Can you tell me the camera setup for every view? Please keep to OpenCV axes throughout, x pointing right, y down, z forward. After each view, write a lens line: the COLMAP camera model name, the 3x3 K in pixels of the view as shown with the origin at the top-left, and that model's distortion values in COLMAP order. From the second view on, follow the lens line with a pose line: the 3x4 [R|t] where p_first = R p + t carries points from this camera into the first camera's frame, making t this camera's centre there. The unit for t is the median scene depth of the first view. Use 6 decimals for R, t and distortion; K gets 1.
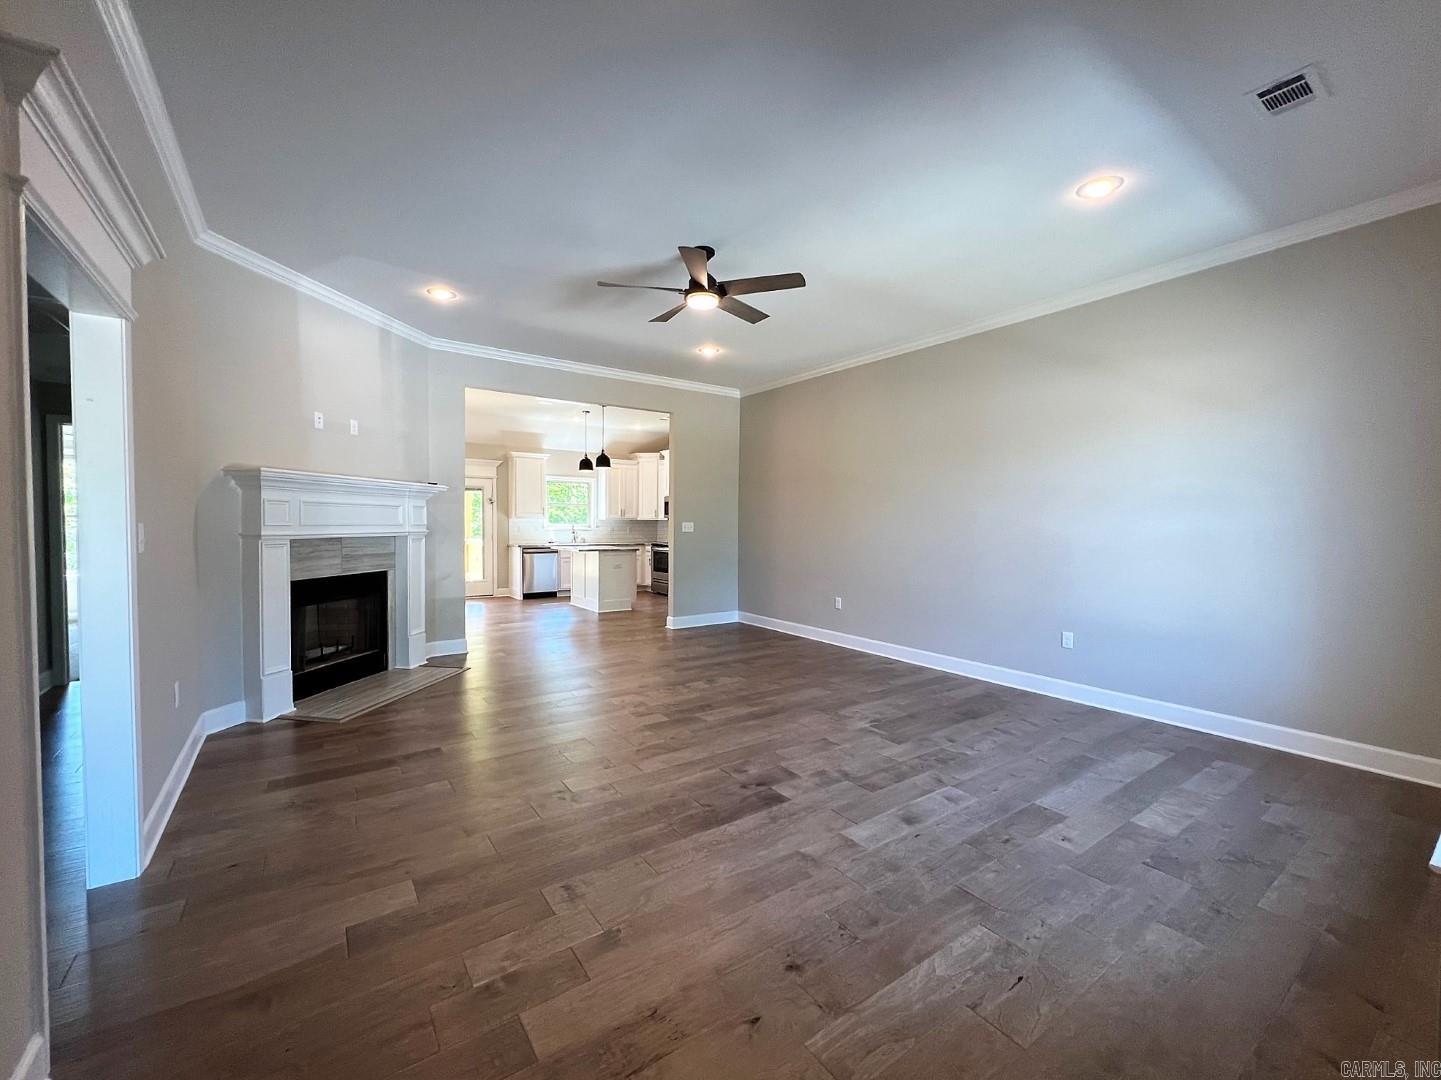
lens RADIAL K [[593.5, 0, 720.5], [0, 593.5, 540.0], [0, 0, 1]] dist [-0.000361, 0.000051]
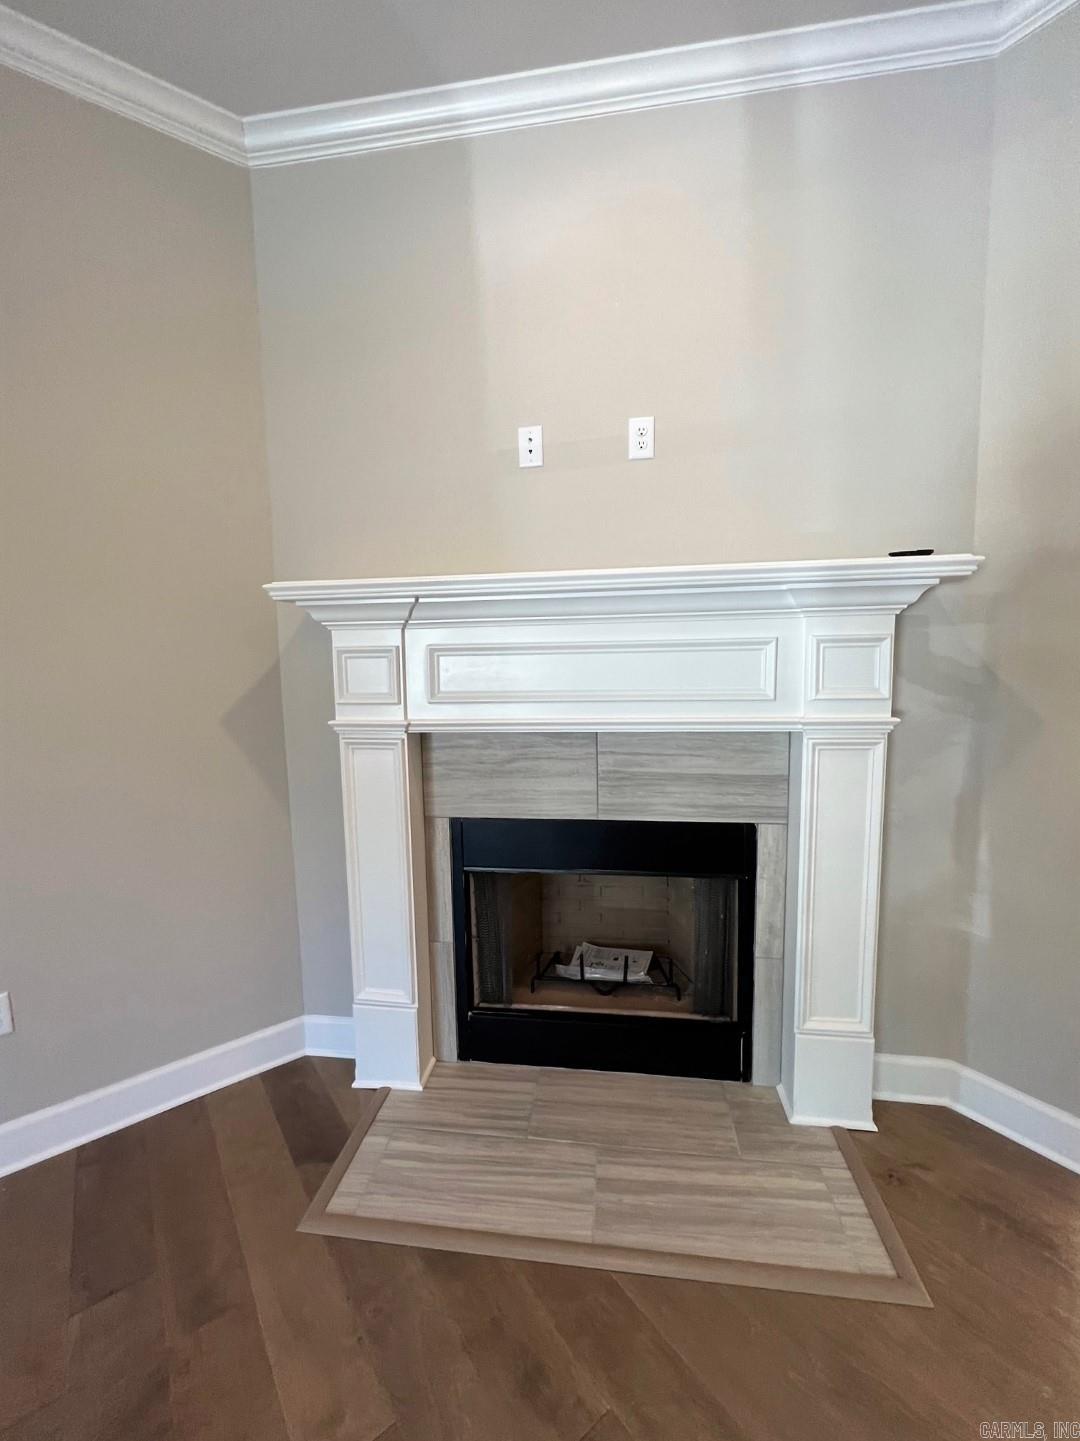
lens RADIAL K [[593.5, 0, 540.0], [0, 593.5, 720.5], [0, 0, 1]] dist [-0.000361, 0.000051]
pose [[0.021274, 0.090757, -0.995646, -0.244588], [-0.009113, 0.995847, 0.090581, -0.047890], [0.999732, 0.007146, 0.022013, 0.986301]]
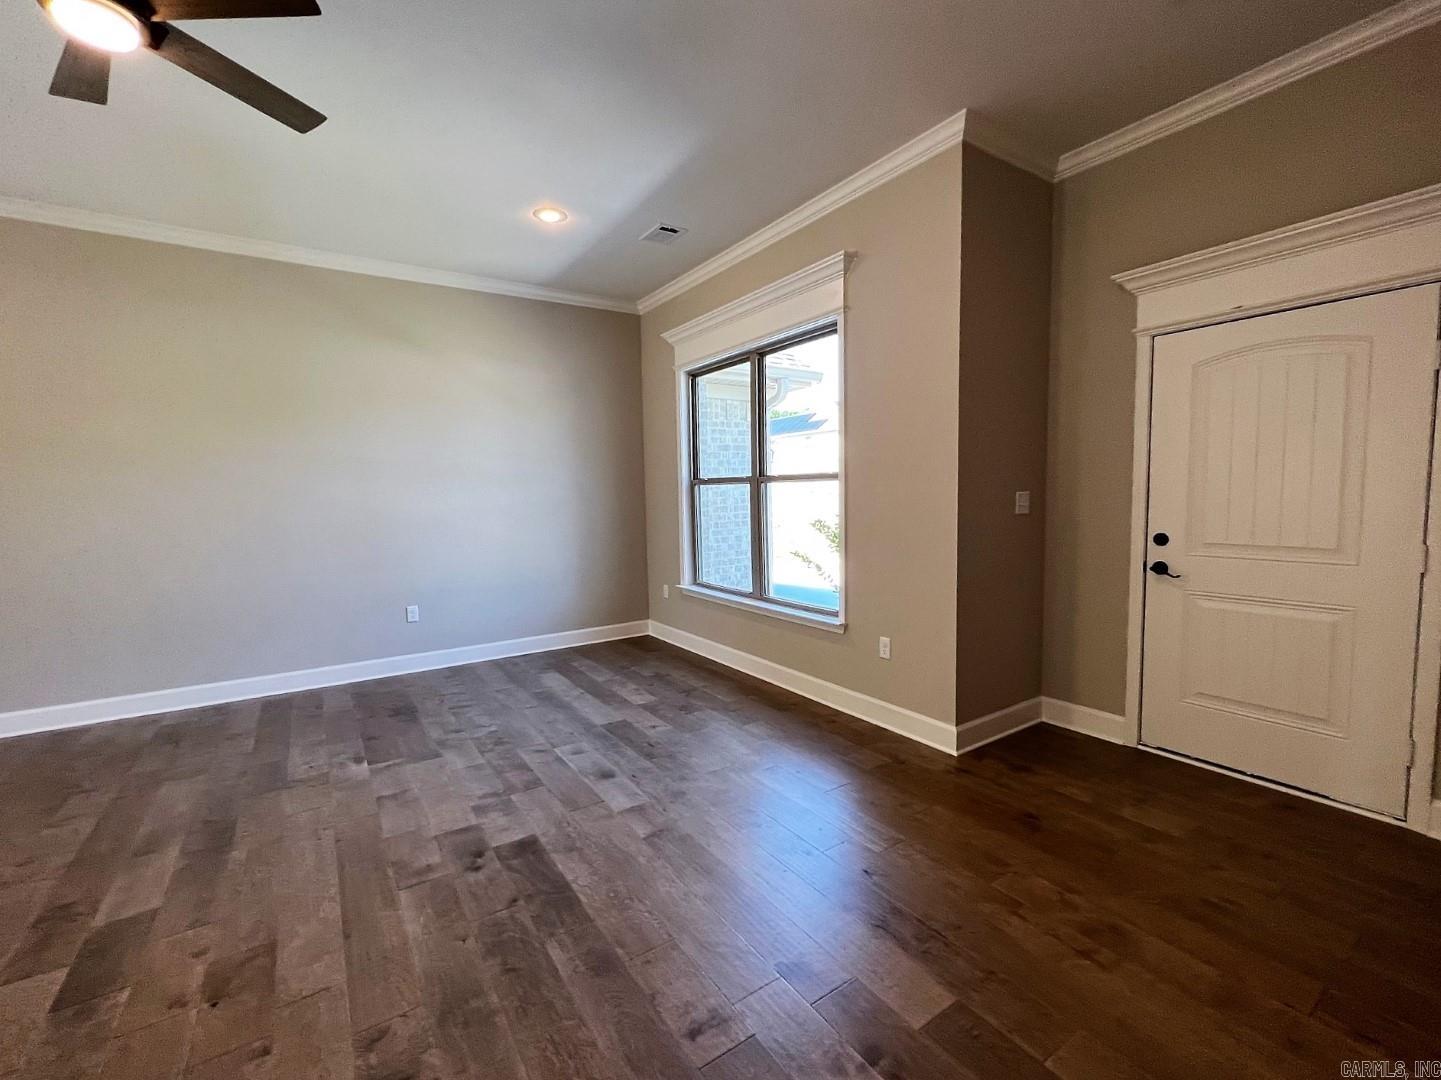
lens RADIAL K [[613.3, 0, 720.5], [0, 613.3, 540.0], [0, 0, 1]] dist [-0.002787, 0.000146]
pose [[0.021153, -0.084146, 0.996229, -0.440045], [0.048672, 0.995357, 0.083039, -0.018243], [-0.998591, 0.046732, 0.025150, 0.445970]]
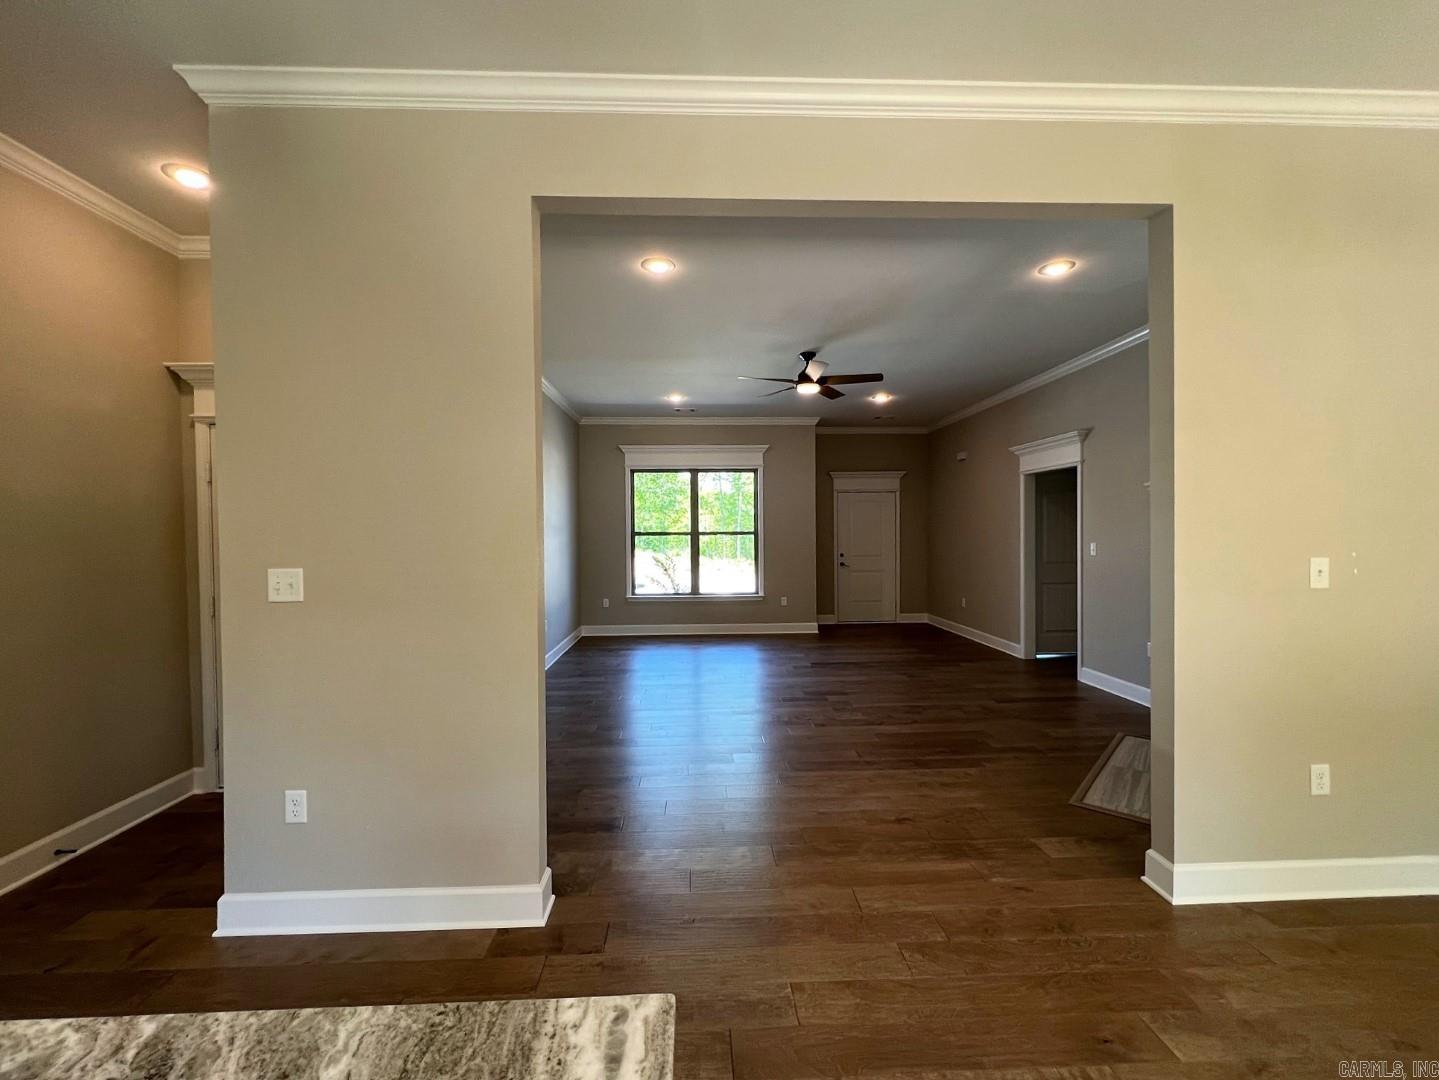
lens RADIAL K [[592.7, 0, 719.5], [0, 592.7, 540.0], [0, 0, 1]] dist [-0.000361, 0.000051]
pose [[-0.838650, -0.005766, 0.544640, -0.530557], [0.019243, 0.999006, 0.040208, -0.084864], [-0.544330, 0.044202, -0.837706, 1.962167]]
